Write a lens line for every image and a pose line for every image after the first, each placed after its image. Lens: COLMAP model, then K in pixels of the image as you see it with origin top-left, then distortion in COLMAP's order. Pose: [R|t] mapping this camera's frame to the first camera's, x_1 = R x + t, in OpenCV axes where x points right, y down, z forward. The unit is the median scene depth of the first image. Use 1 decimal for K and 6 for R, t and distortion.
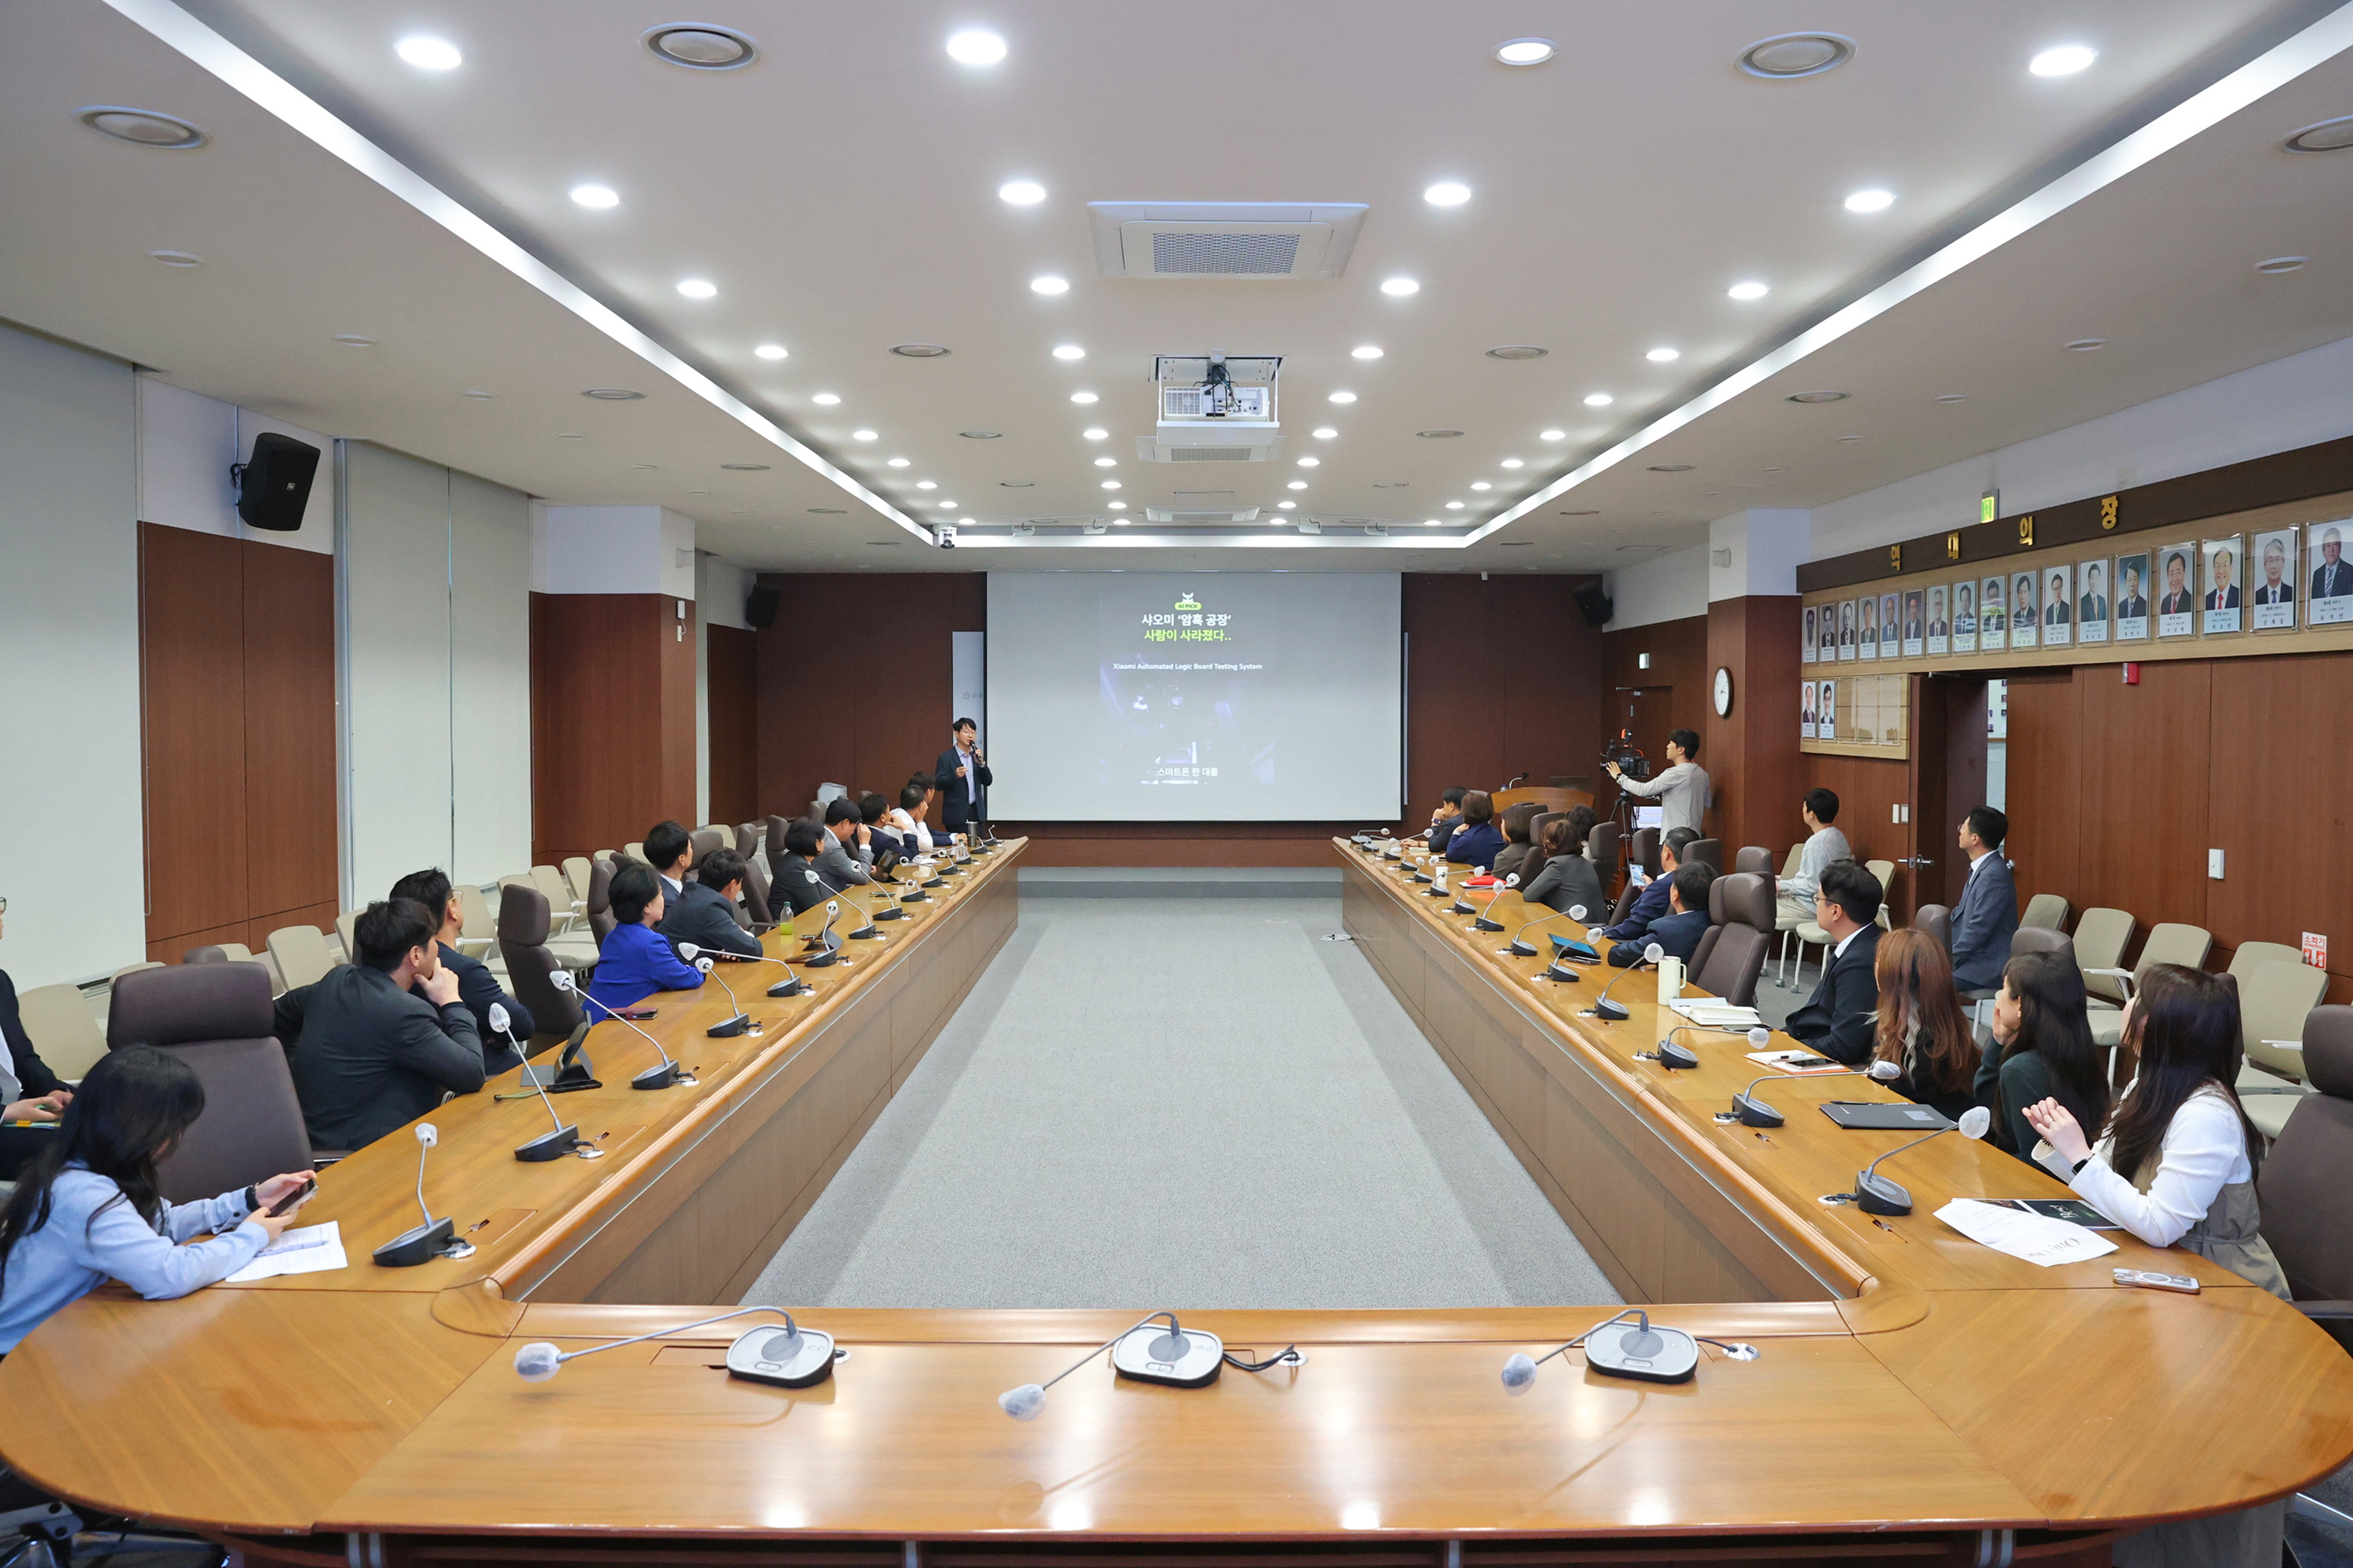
lens RADIAL K [[1685.9, 0, 1177.5], [0, 1685.9, 772.4], [0, 0, 1]] dist [0.003132, 0.001125]
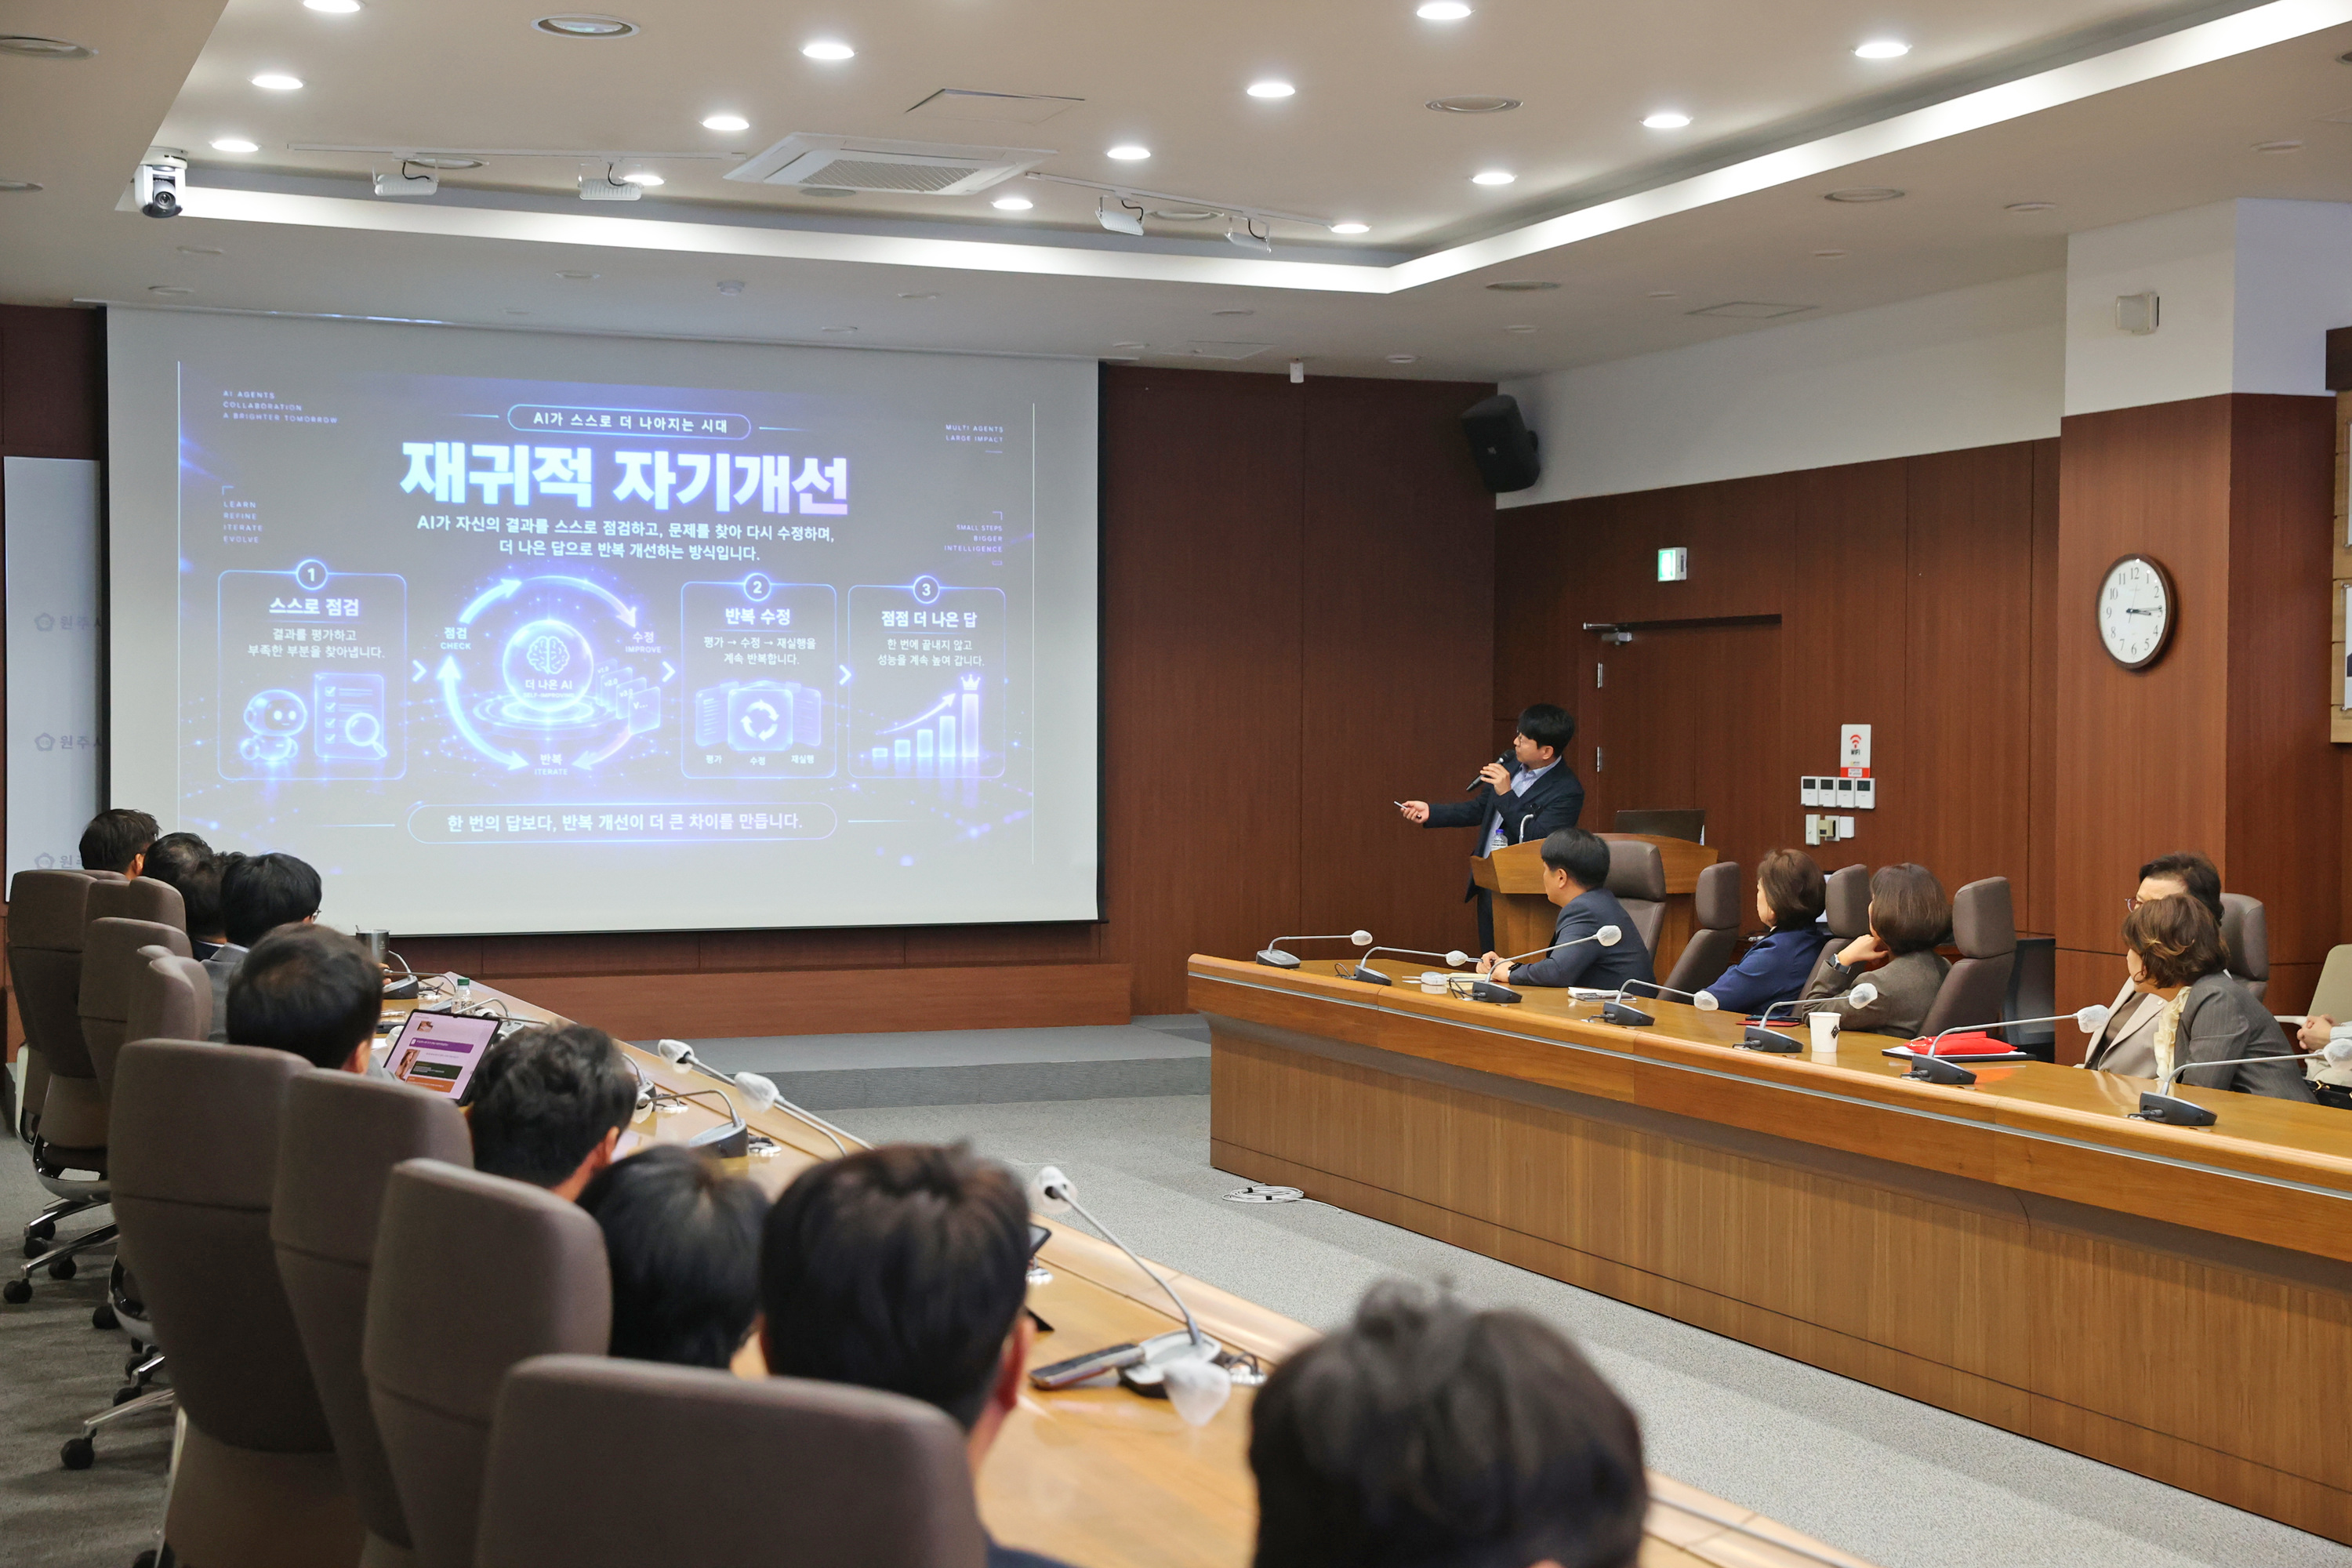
lens RADIAL K [[3400.2, 0, 1172.4], [0, 3400.2, 777.1], [0, 0, 1]] dist [0.307653, 0.000000]
pose [[0.934386, -0.002193, 0.356257, -0.256701], [0.009241, 0.999794, -0.018082, 0.011127], [-0.356144, 0.020187, 0.934213, 0.232751]]
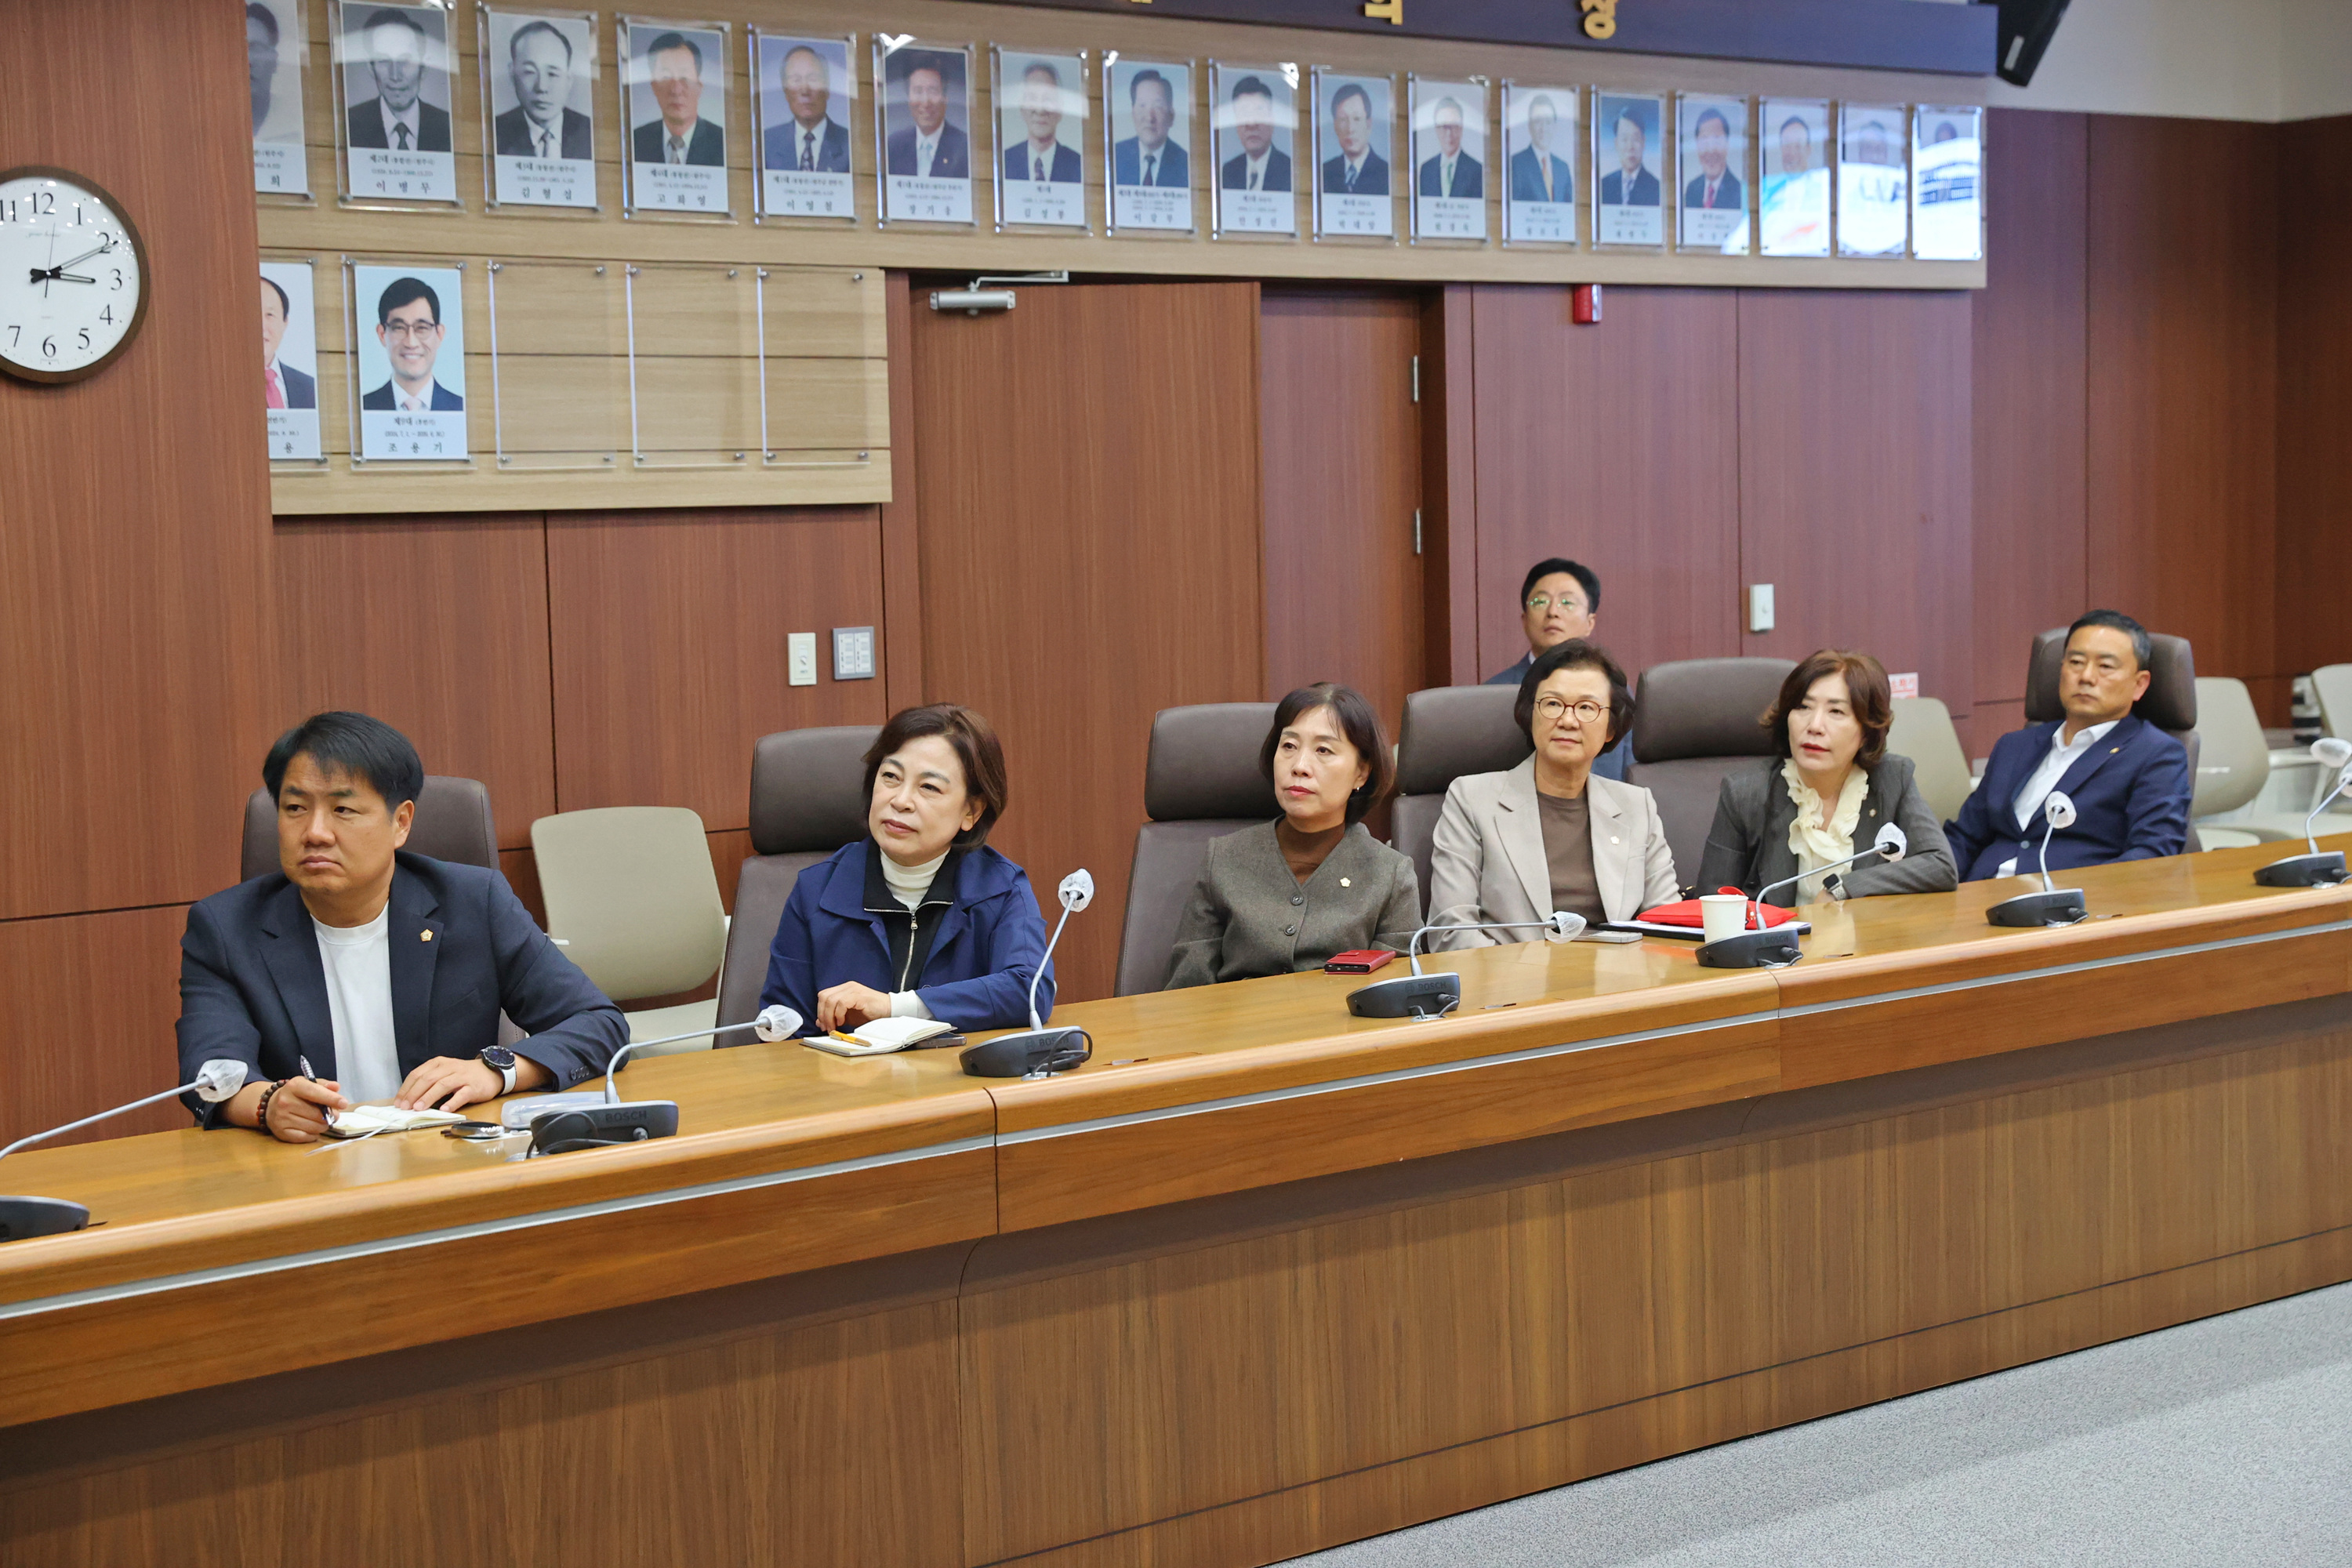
lens RADIAL K [[4415.9, 0, 1177.7], [0, 4415.9, 787.8], [0, 0, 1]] dist [0.232086, 0.000000]
pose [[-0.696772, -0.029836, 0.716672, -0.252530], [0.051309, 0.994502, 0.091288, -0.024623], [-0.715455, 0.100379, -0.691411, 1.317846]]
